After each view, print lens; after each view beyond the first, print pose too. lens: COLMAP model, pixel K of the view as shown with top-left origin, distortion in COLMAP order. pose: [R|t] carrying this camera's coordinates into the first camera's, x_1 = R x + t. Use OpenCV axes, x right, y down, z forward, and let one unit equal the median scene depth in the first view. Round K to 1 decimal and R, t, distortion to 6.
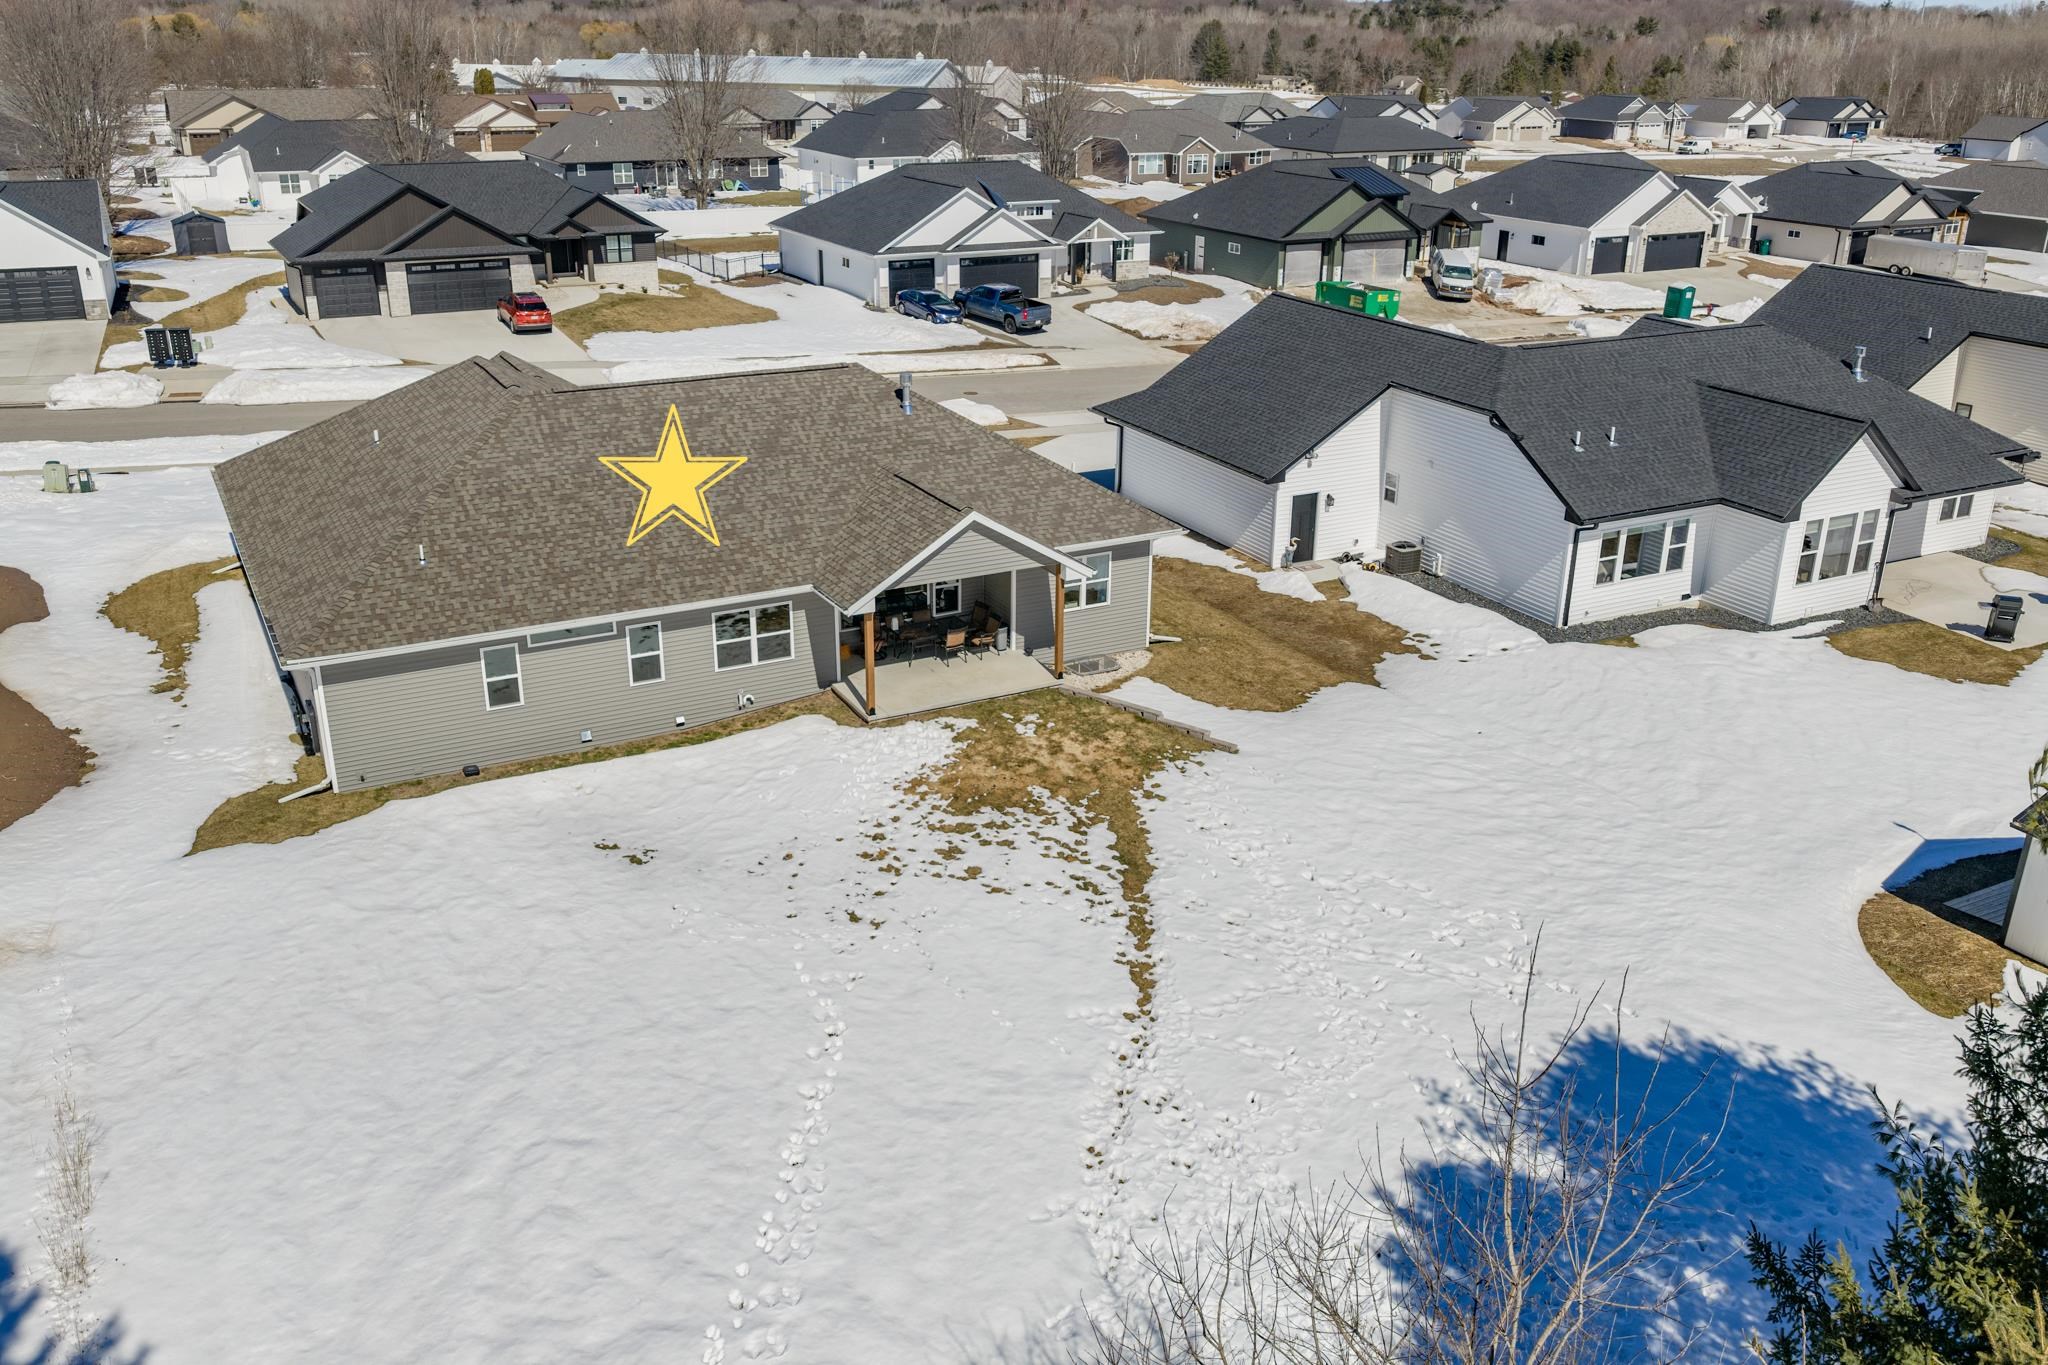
lens RADIAL K [[1723.1, 0, 1023.0], [0, 1723.1, 680.6], [0, 0, 1]] dist [0.008518, -0.026815]
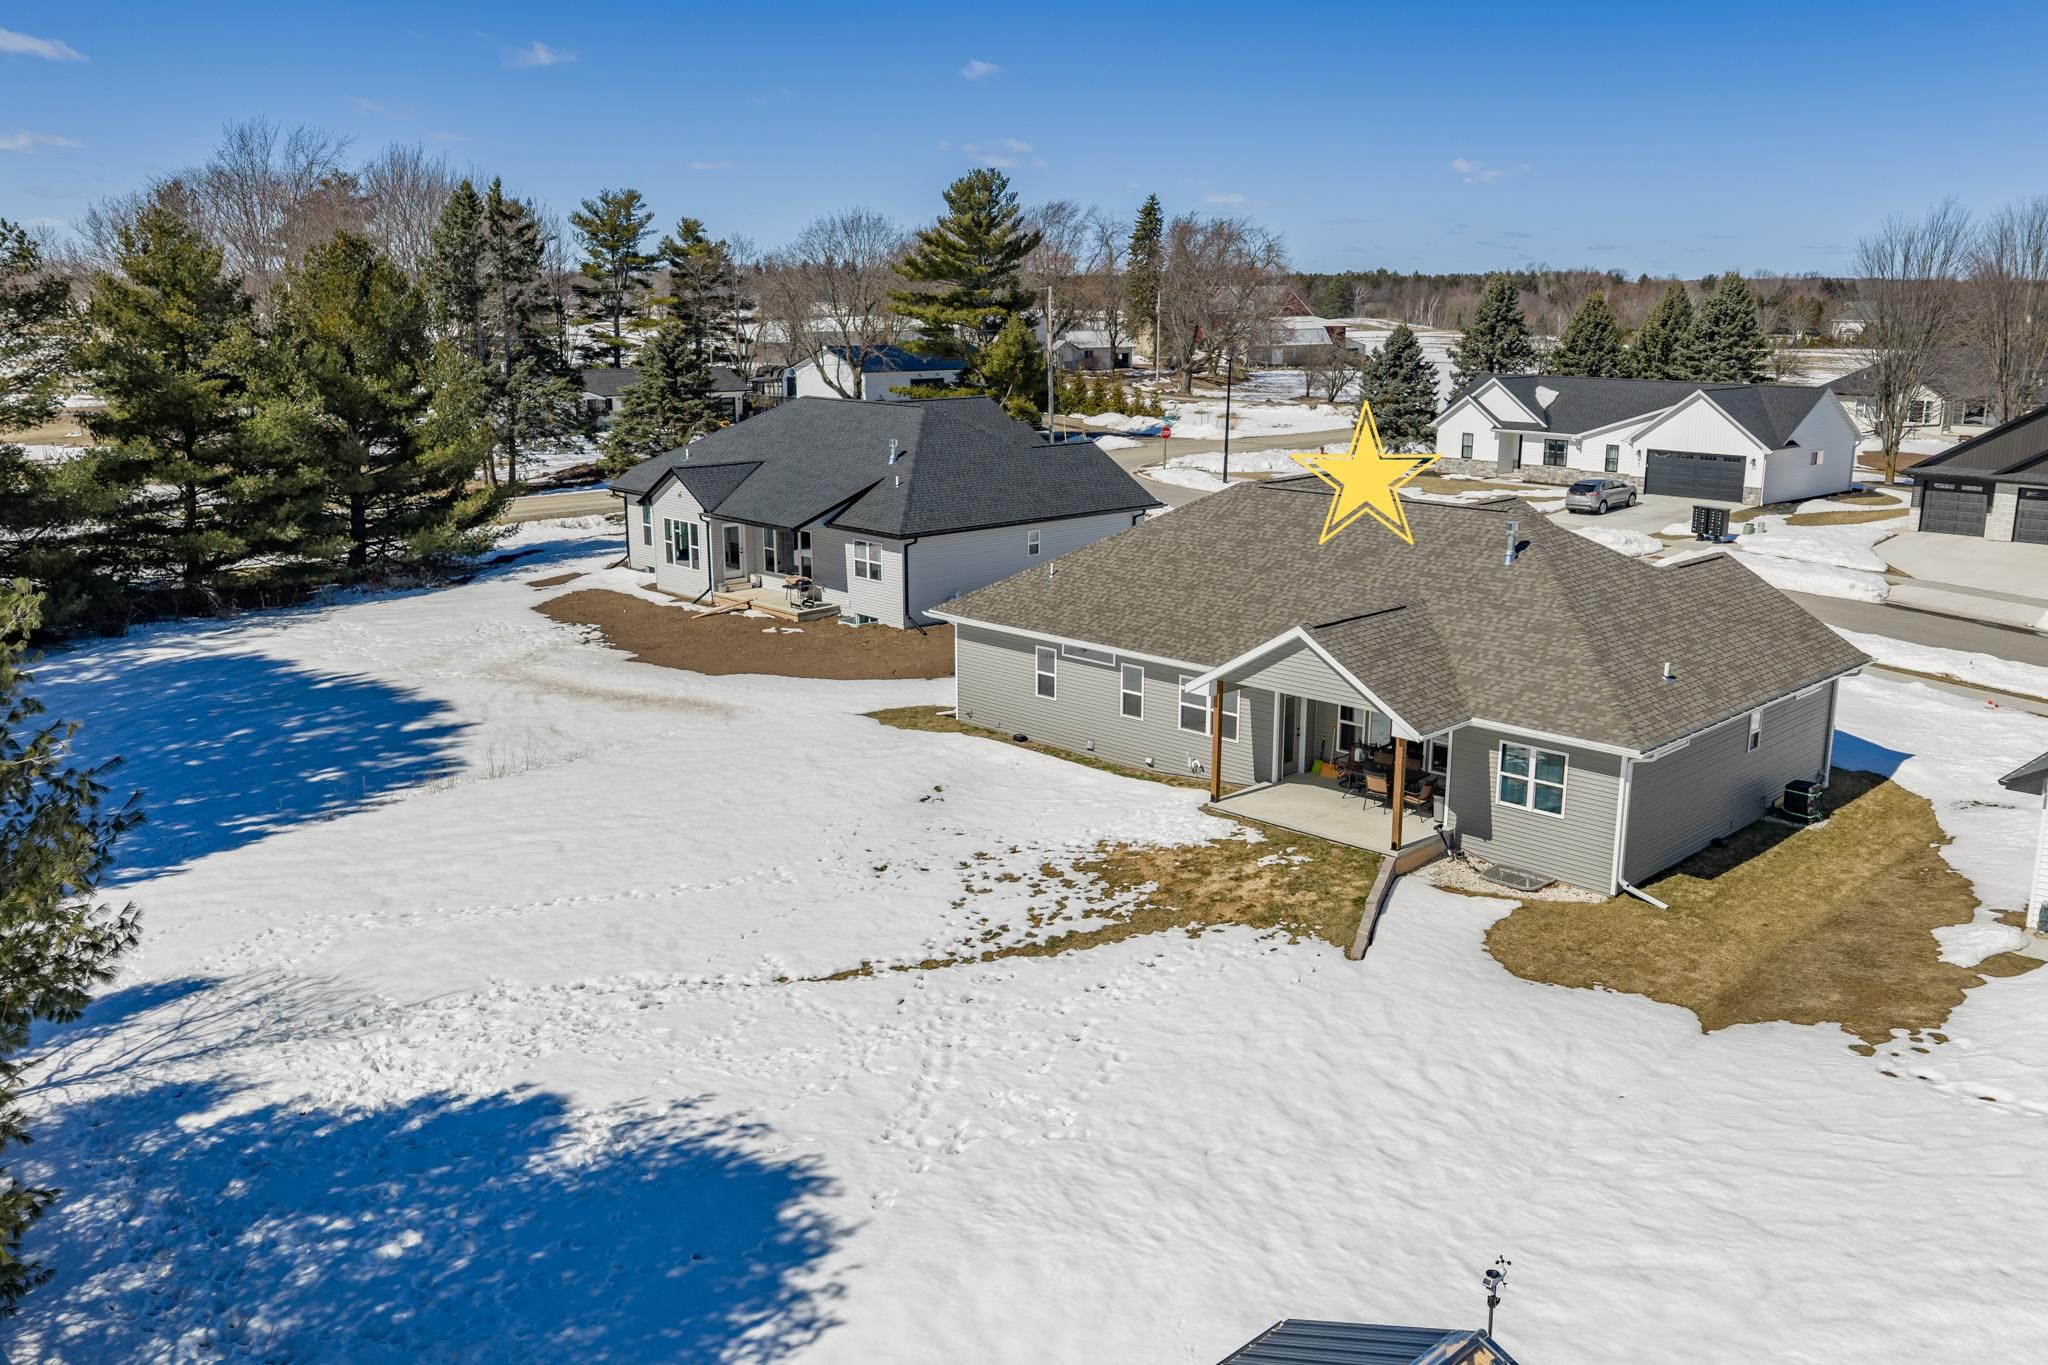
lens RADIAL K [[1723.1, 0, 1028.8], [0, 1723.1, 680.3], [0, 0, 1]] dist [0.008518, -0.026815]
pose [[0.272791, 0.202564, -0.940507, 0.879804], [-0.349274, 0.931737, 0.099369, -0.117437], [0.896433, 0.301388, 0.324920, 0.579928]]
